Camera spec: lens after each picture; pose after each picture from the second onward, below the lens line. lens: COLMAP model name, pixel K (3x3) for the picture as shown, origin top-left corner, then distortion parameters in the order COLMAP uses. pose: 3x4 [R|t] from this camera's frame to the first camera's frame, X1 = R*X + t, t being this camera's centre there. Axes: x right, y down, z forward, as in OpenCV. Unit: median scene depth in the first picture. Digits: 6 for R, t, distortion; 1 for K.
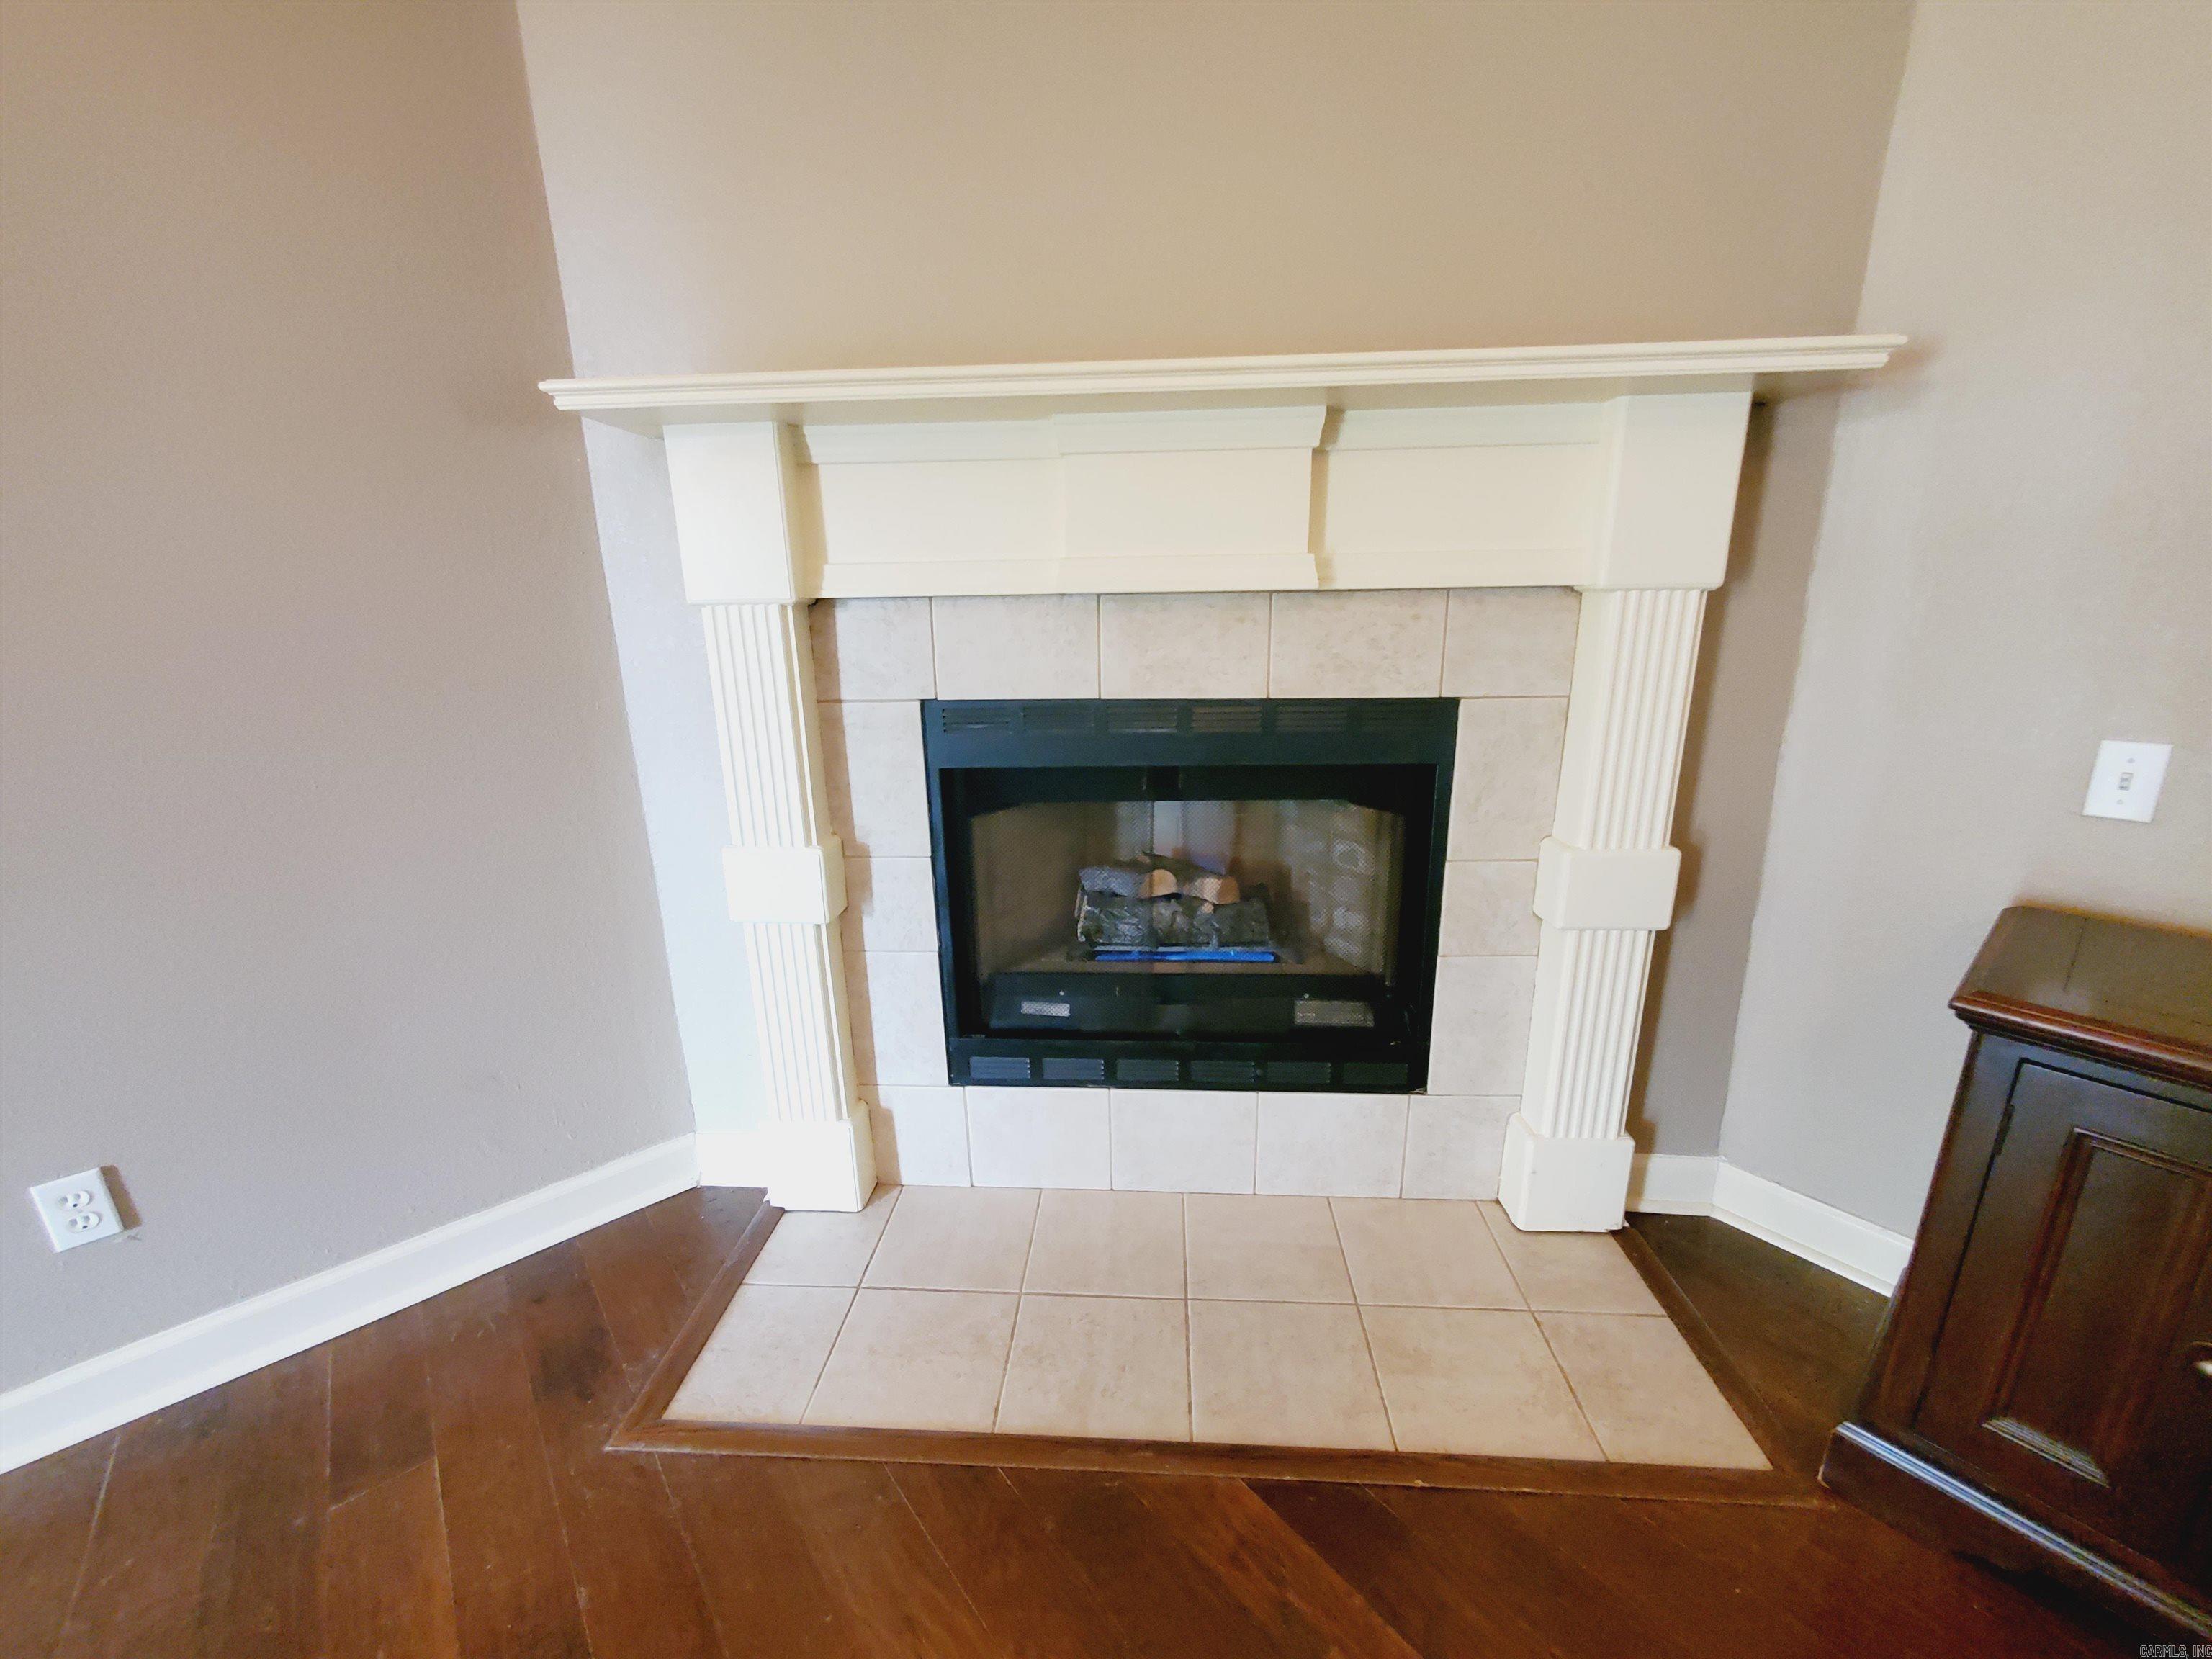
lens RADIAL K [[878.5, 0, 1106.0], [0, 878.5, 829.5], [0, 0, 1]] dist [-0.002706, -0.000480]
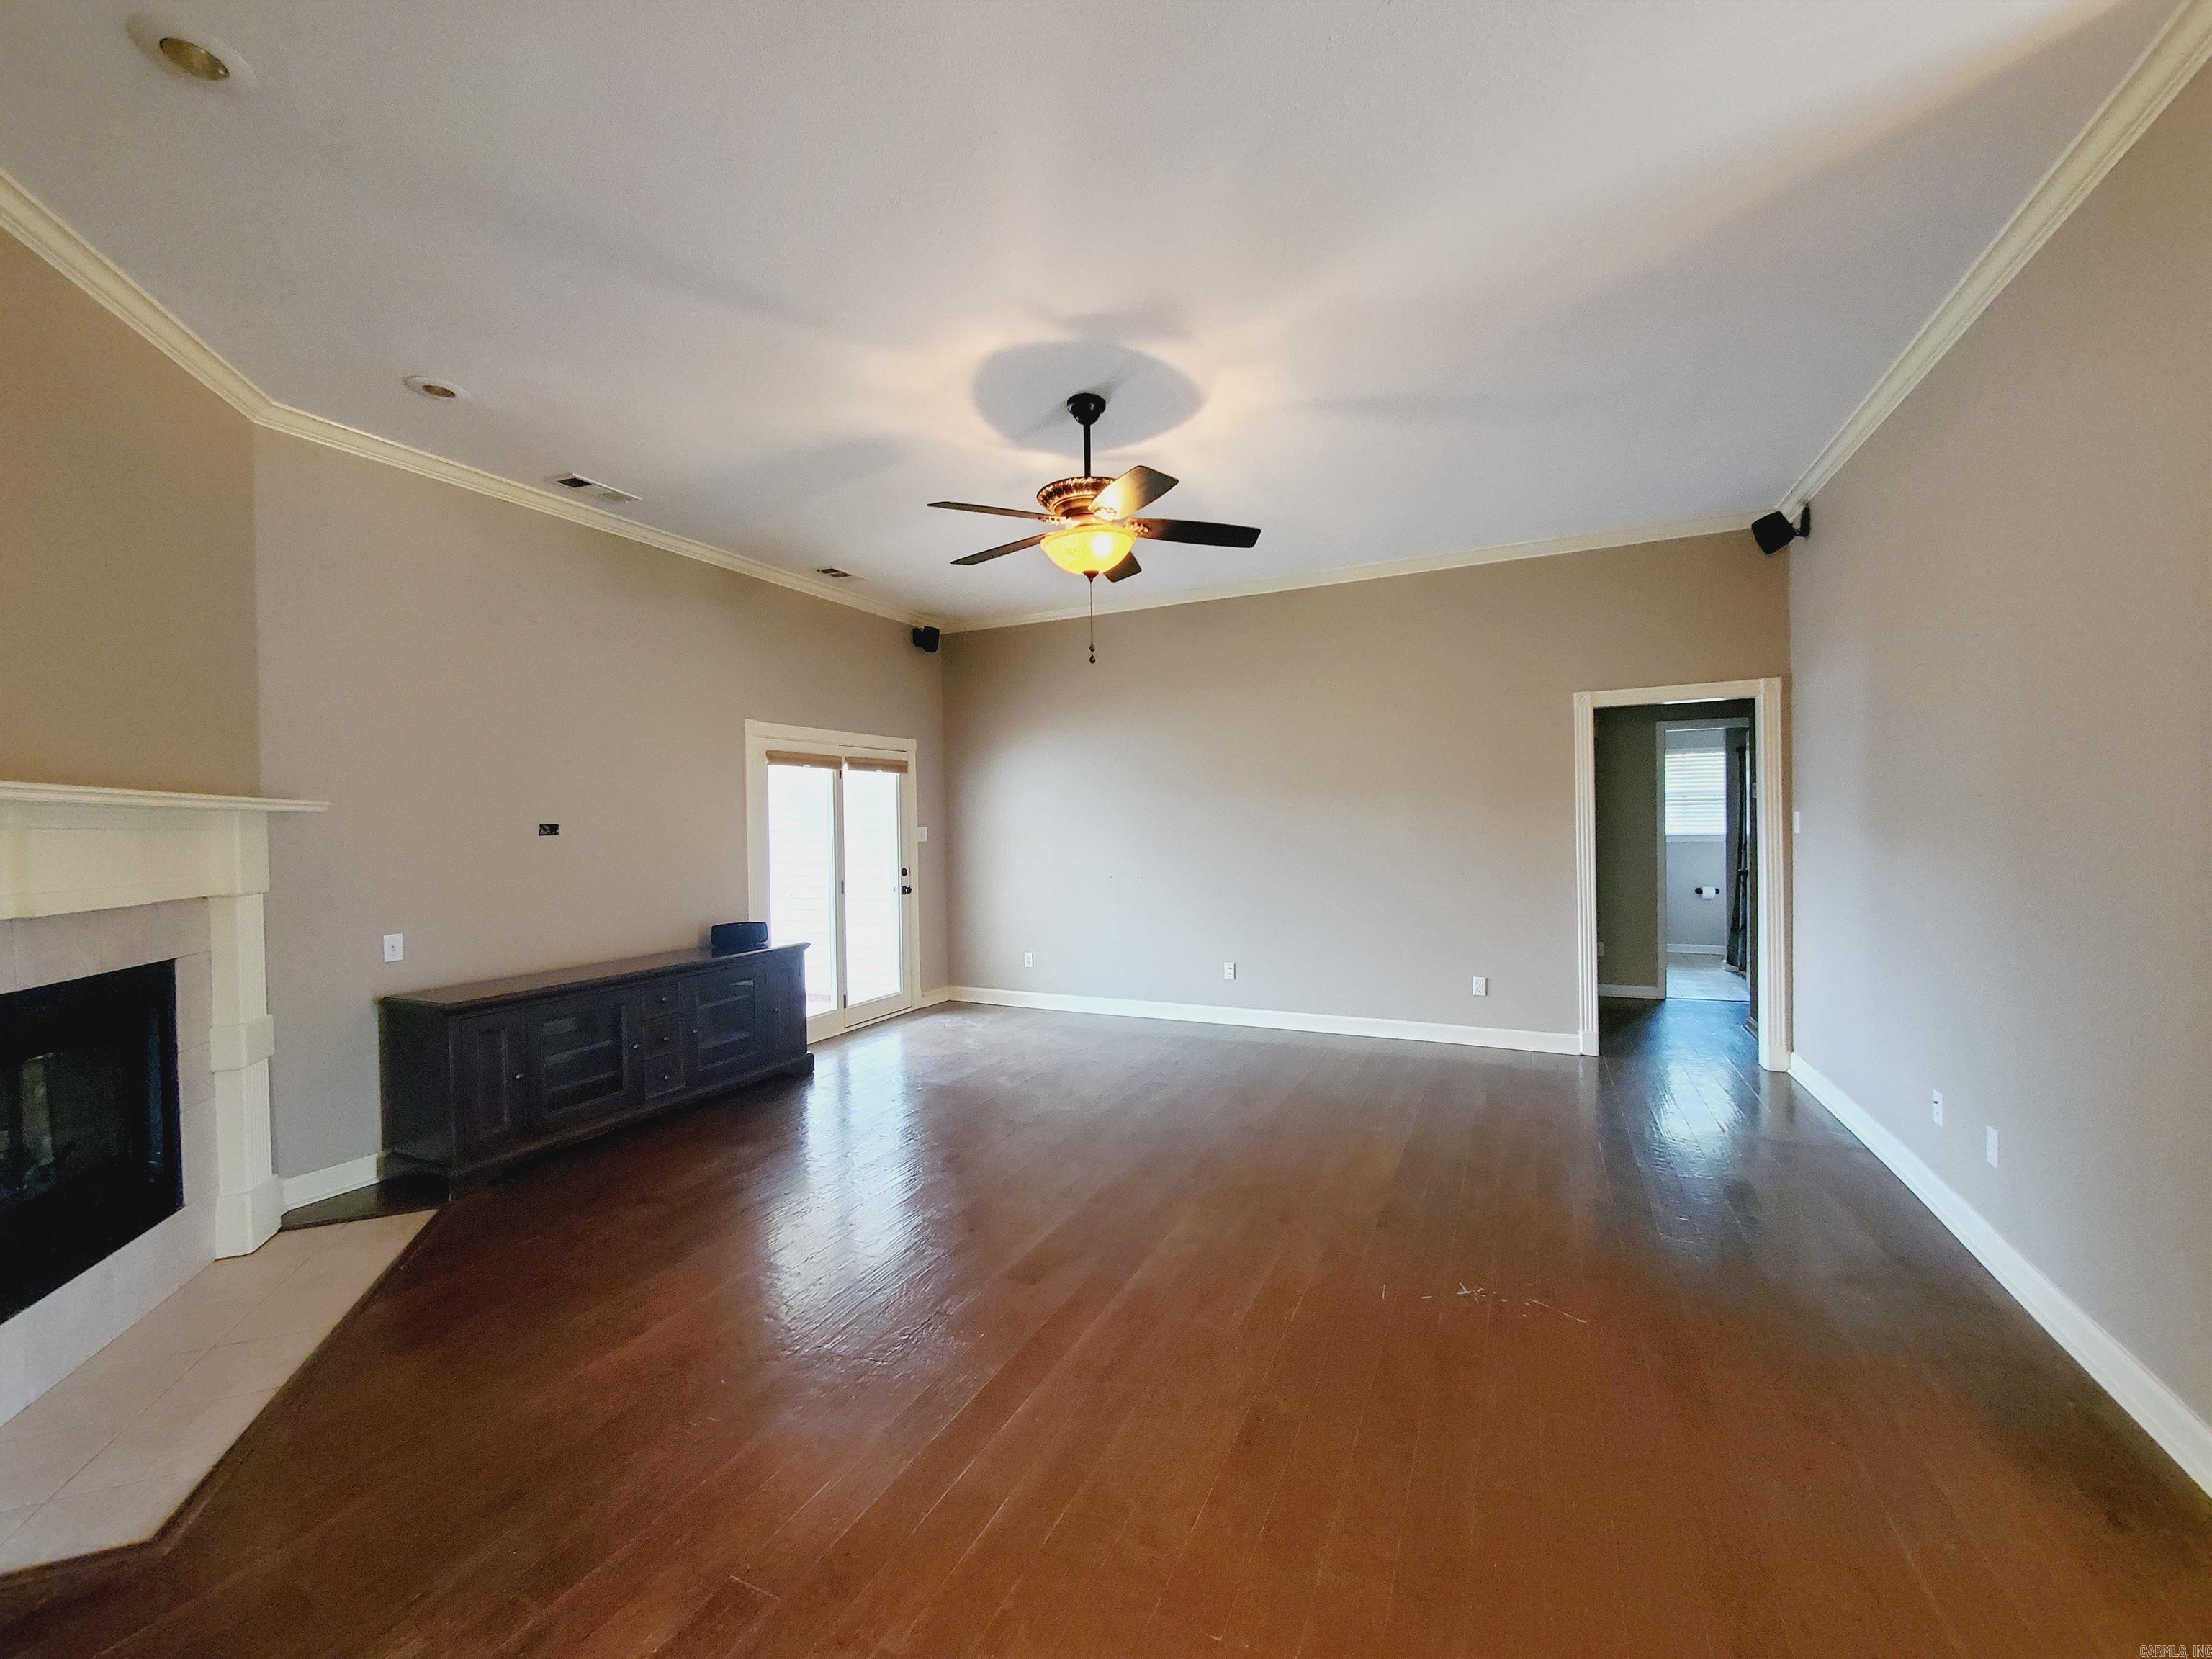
lens RADIAL K [[880.0, 0, 1106.0], [0, 880.0, 829.5], [0, 0, 1]] dist [0.000949, -0.000393]
pose [[-0.409263, 0.018676, 0.912226, -1.907608], [0.268559, 0.957967, 0.100875, -0.069534], [-0.871998, 0.286270, -0.397075, -0.015647]]
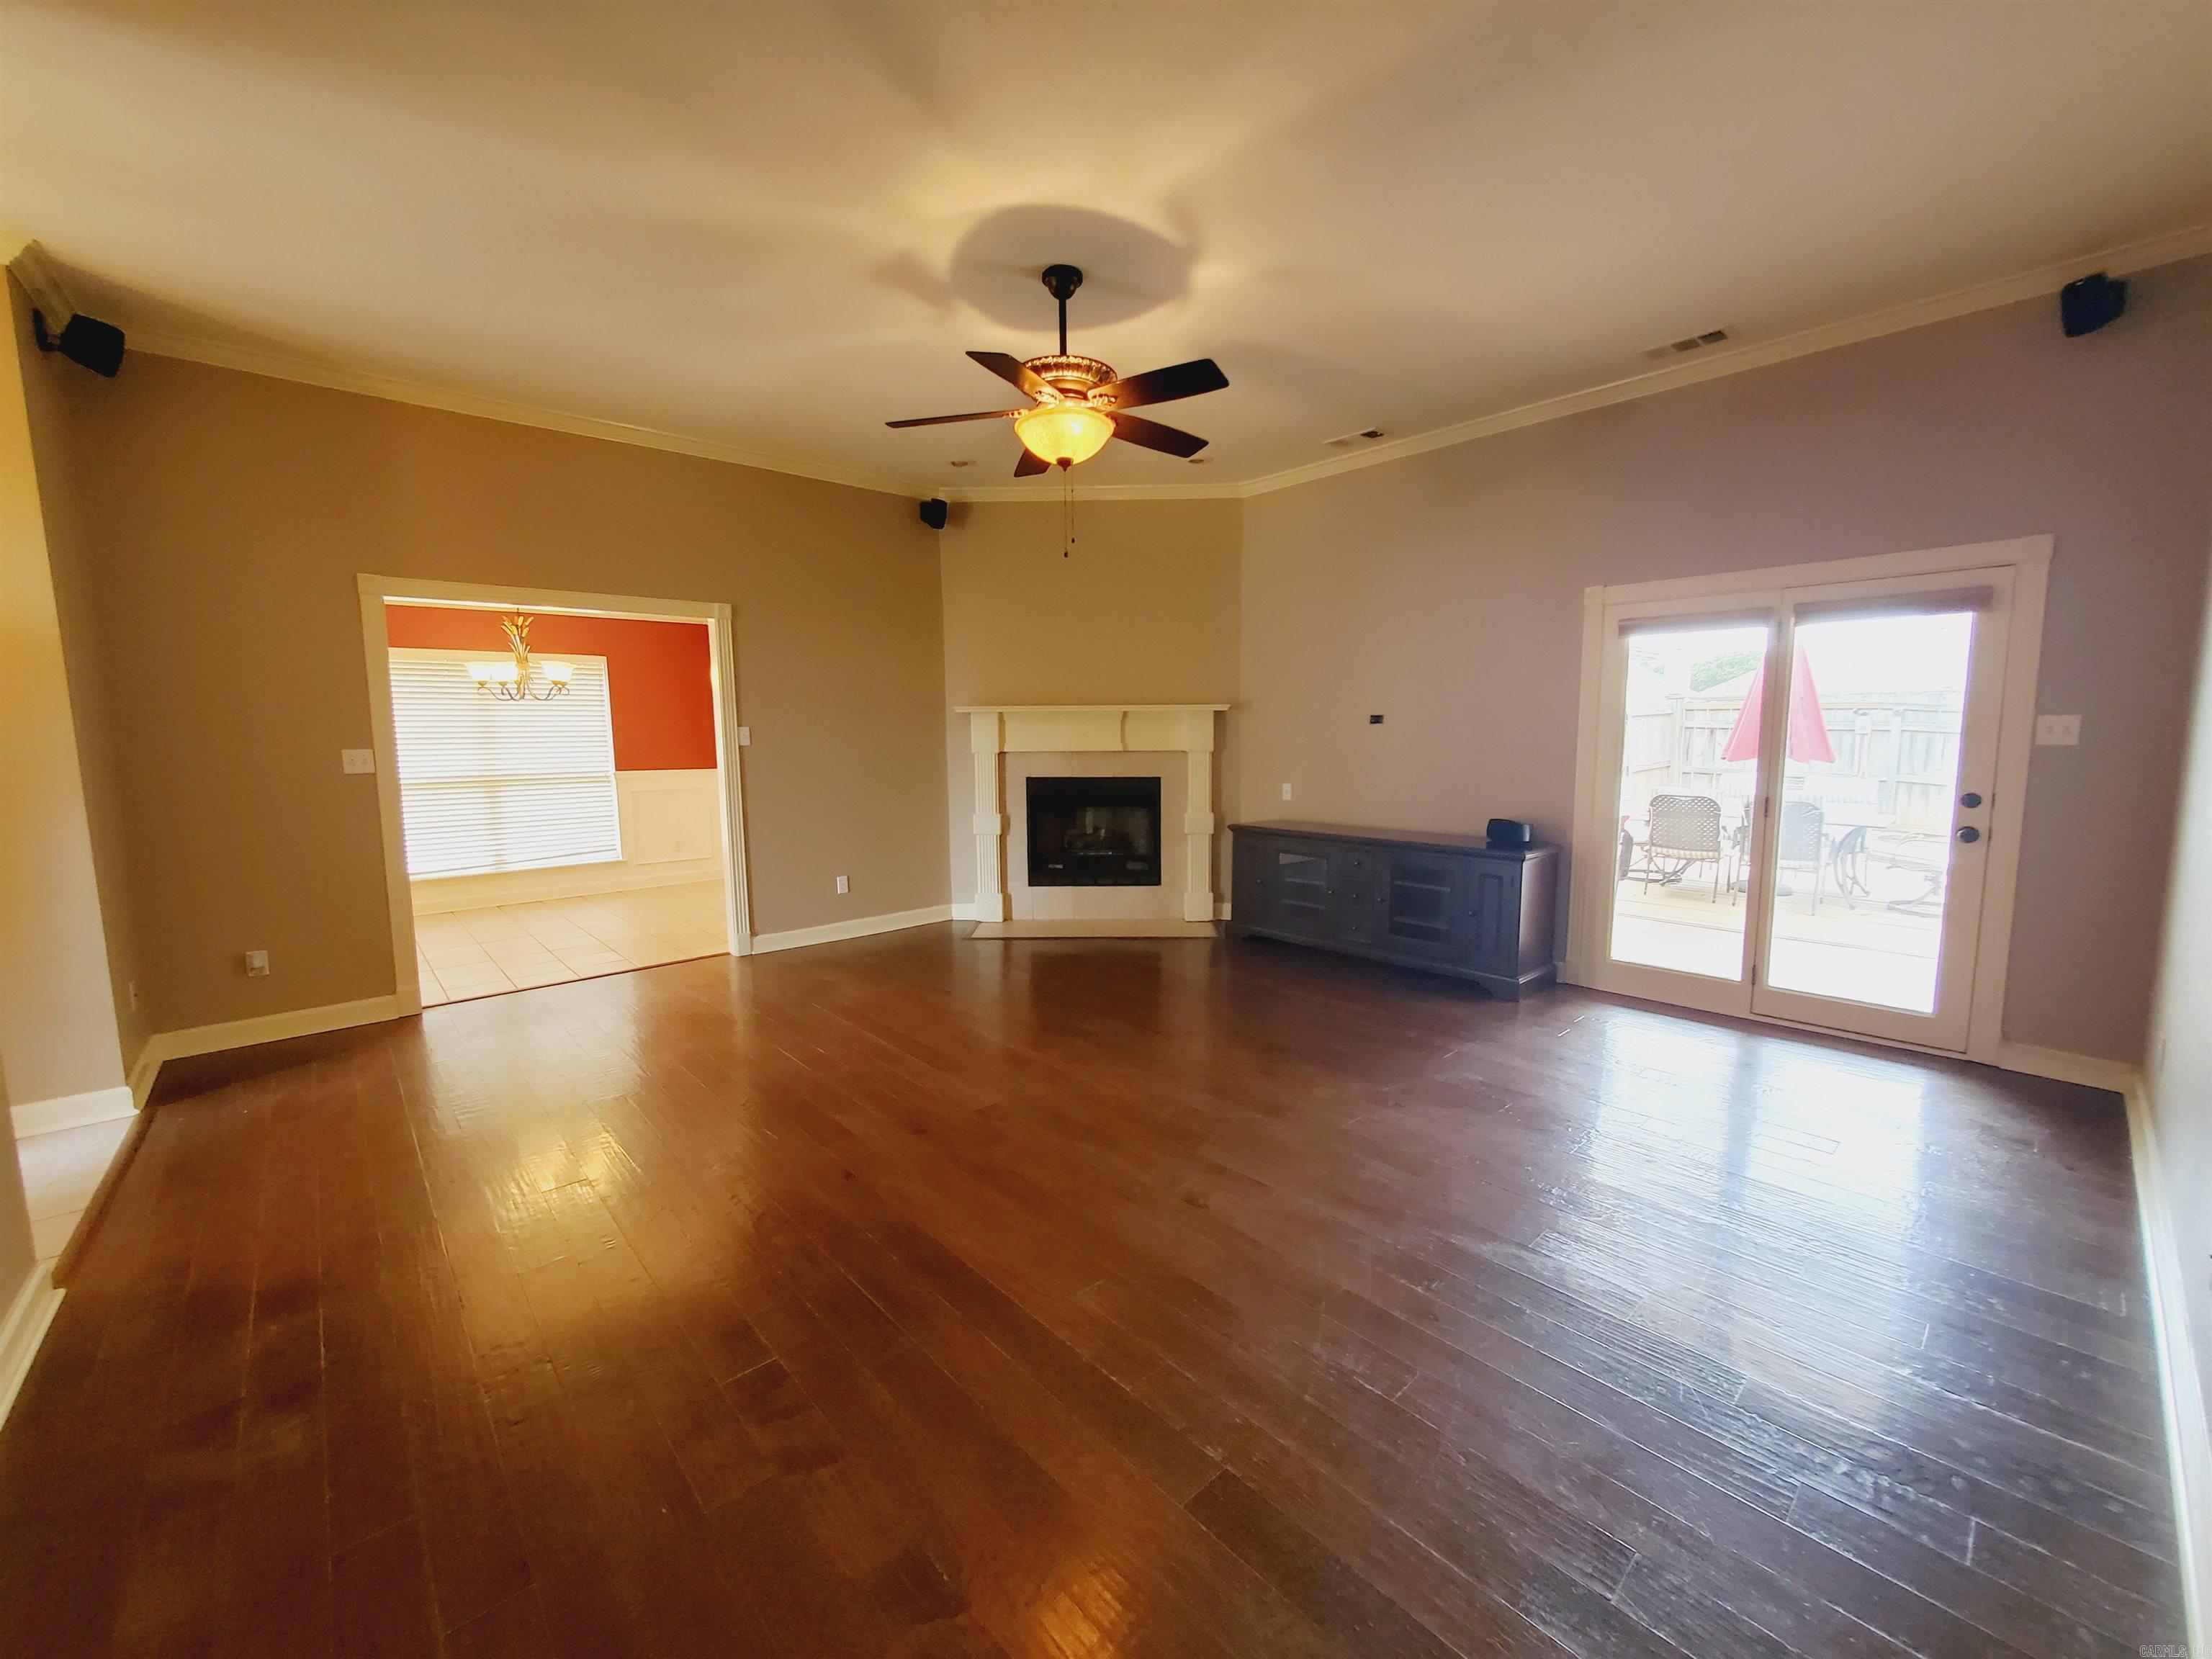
lens RADIAL K [[878.5, 0, 1106.0], [0, 878.5, 829.5], [0, 0, 1]] dist [-0.002706, -0.000480]
pose [[0.999214, 0.003872, 0.039449, -0.008658], [0.002337, 0.987731, -0.156148, 0.684371], [-0.039569, 0.156117, 0.986946, -2.806257]]
